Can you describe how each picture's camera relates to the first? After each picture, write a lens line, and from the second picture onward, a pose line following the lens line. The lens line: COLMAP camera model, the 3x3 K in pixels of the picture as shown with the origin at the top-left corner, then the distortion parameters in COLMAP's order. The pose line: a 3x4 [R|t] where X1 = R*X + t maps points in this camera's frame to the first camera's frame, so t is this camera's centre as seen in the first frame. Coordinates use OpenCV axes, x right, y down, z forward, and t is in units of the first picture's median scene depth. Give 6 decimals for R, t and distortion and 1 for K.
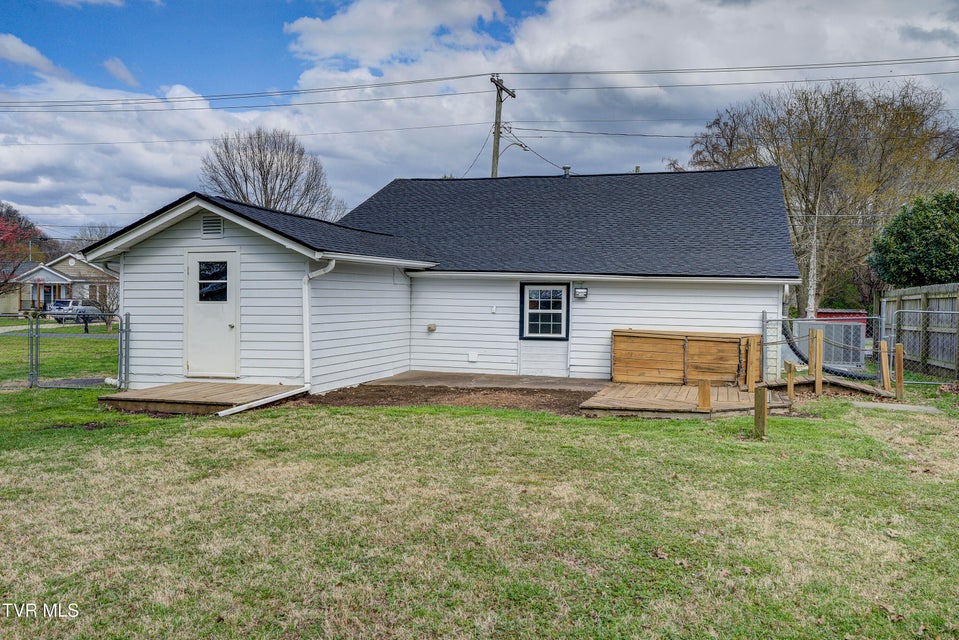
lens RADIAL K [[906.5, 0, 482.0], [0, 906.5, 315.9], [0, 0, 1]] dist [0.073100, 0.000000]
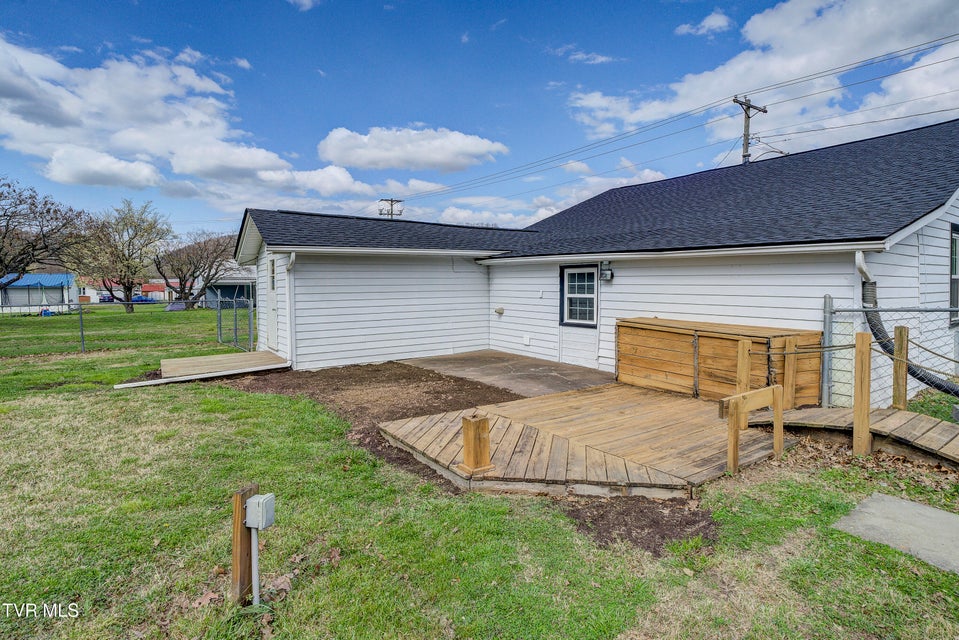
lens RADIAL K [[508.6, 0, 466.6], [0, 508.6, 288.6], [0, 0, 1]] dist [-0.022144, 0.010574]
pose [[0.771420, -0.011243, -0.636227, 0.312054], [0.001502, 0.999873, -0.015849, -0.004365], [0.636325, 0.011271, 0.771339, 0.525128]]
